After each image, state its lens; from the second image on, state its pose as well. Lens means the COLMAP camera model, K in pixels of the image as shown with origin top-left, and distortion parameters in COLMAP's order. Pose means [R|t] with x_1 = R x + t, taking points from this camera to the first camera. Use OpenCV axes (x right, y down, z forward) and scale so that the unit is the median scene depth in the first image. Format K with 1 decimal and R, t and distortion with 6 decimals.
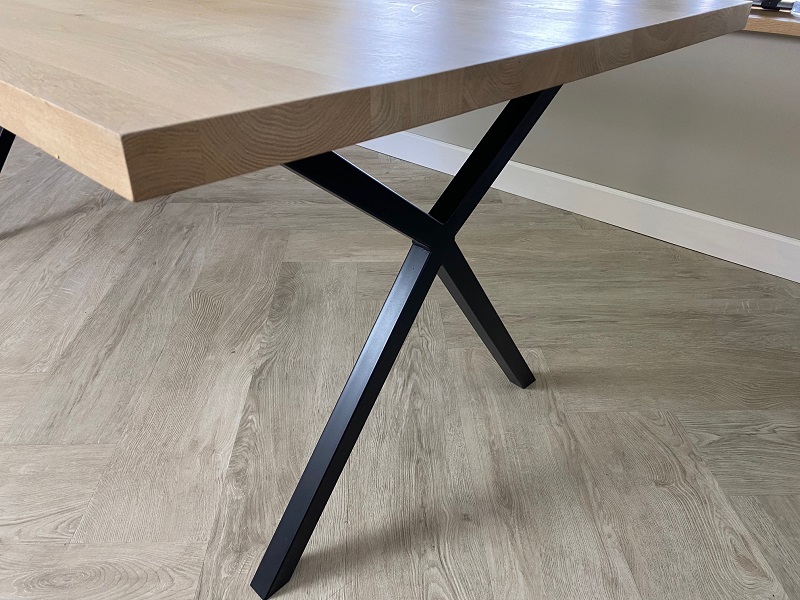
lens RADIAL K [[620.3, 0, 397.0], [0, 620.3, 309.4], [0, 0, 1]] dist [0.007579, -0.004870]
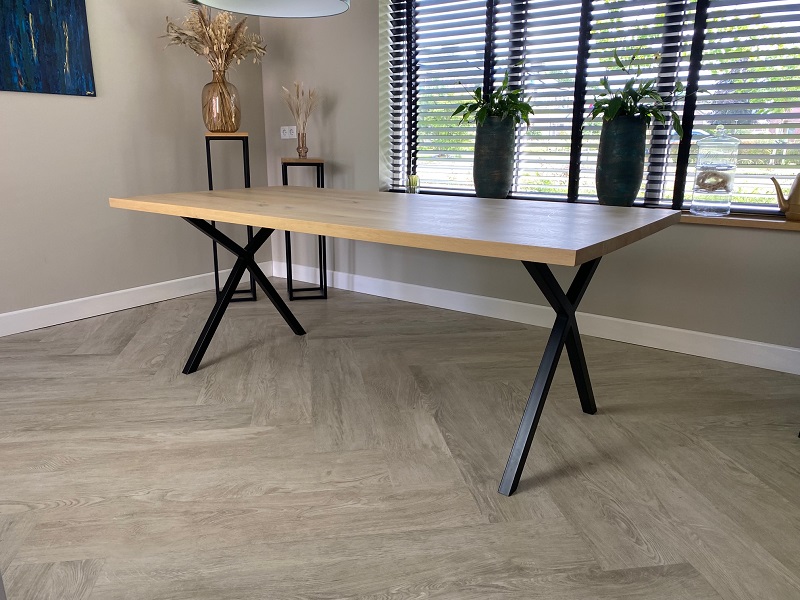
lens RADIAL K [[626.6, 0, 392.1], [0, 626.6, 303.4], [0, 0, 1]] dist [0.009081, -0.006421]
pose [[0.992837, -0.040371, 0.112453, -0.558061], [0.071606, 0.954485, -0.289536, 0.312947], [-0.095646, 0.295515, 0.950538, -0.734394]]
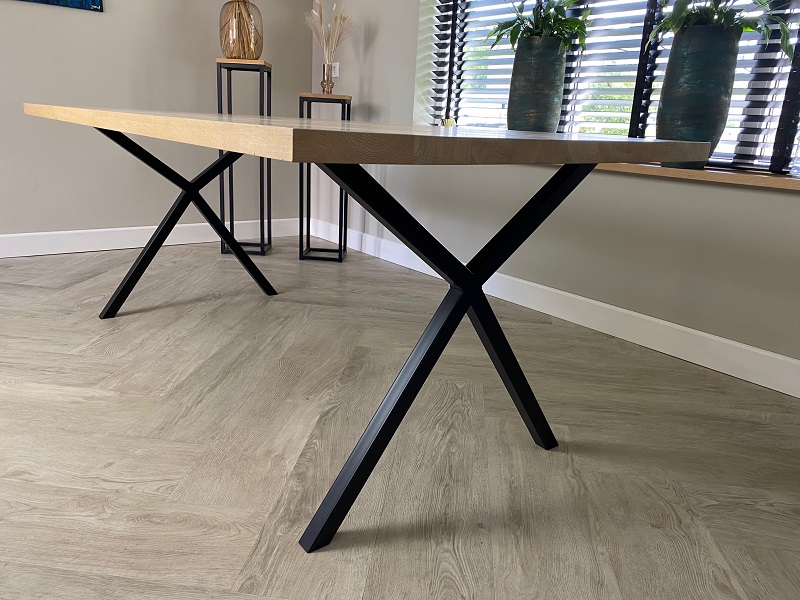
lens RADIAL K [[625.1, 0, 394.0], [0, 625.1, 301.4], [0, 0, 1]] dist [0.007360, -0.006198]
pose [[0.987268, 0.078705, -0.138231, 0.066083], [-0.113660, 0.957000, -0.266894, 0.216479], [0.111281, 0.279207, 0.953761, -0.232467]]
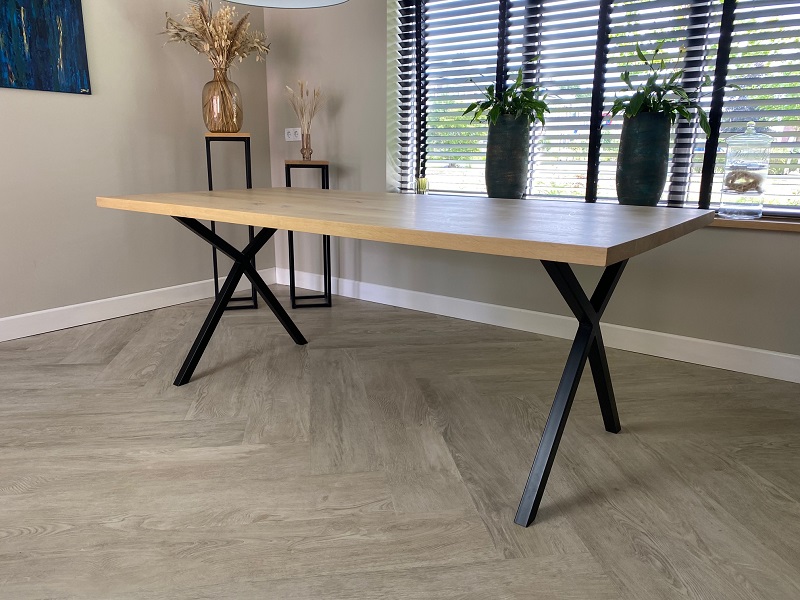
lens RADIAL K [[625.1, 0, 394.0], [0, 625.1, 301.4], [0, 0, 1]] dist [0.007360, -0.006198]
pose [[0.994369, -0.033364, 0.100583, -0.530171], [0.063133, 0.948832, -0.309407, 0.279075], [-0.085113, 0.314015, 0.945595, -0.592153]]
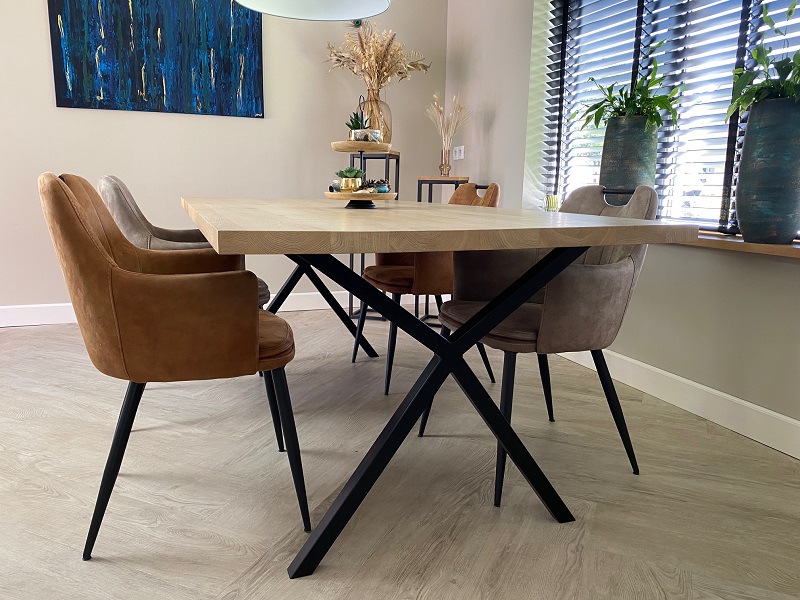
lens RADIAL K [[623.7, 0, 388.7], [0, 623.7, 302.3], [0, 0, 1]] dist [0.004030, -0.004709]
pose [[0.894523, 0.083154, -0.439219, 0.414964], [-0.238533, 0.919763, -0.311670, 0.197218], [0.378061, 0.383564, 0.842584, -0.277688]]
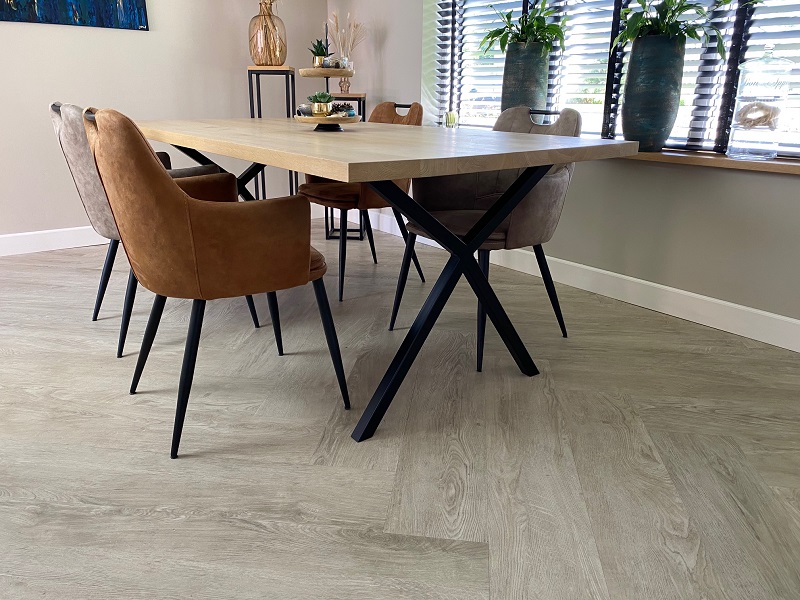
lens RADIAL K [[625.1, 0, 394.0], [0, 625.1, 301.4], [0, 0, 1]] dist [0.007360, -0.006198]
pose [[0.985933, 0.047569, -0.160229, 0.116491], [-0.083800, 0.970135, -0.227630, 0.341796], [0.144615, 0.237855, 0.960475, -0.595736]]
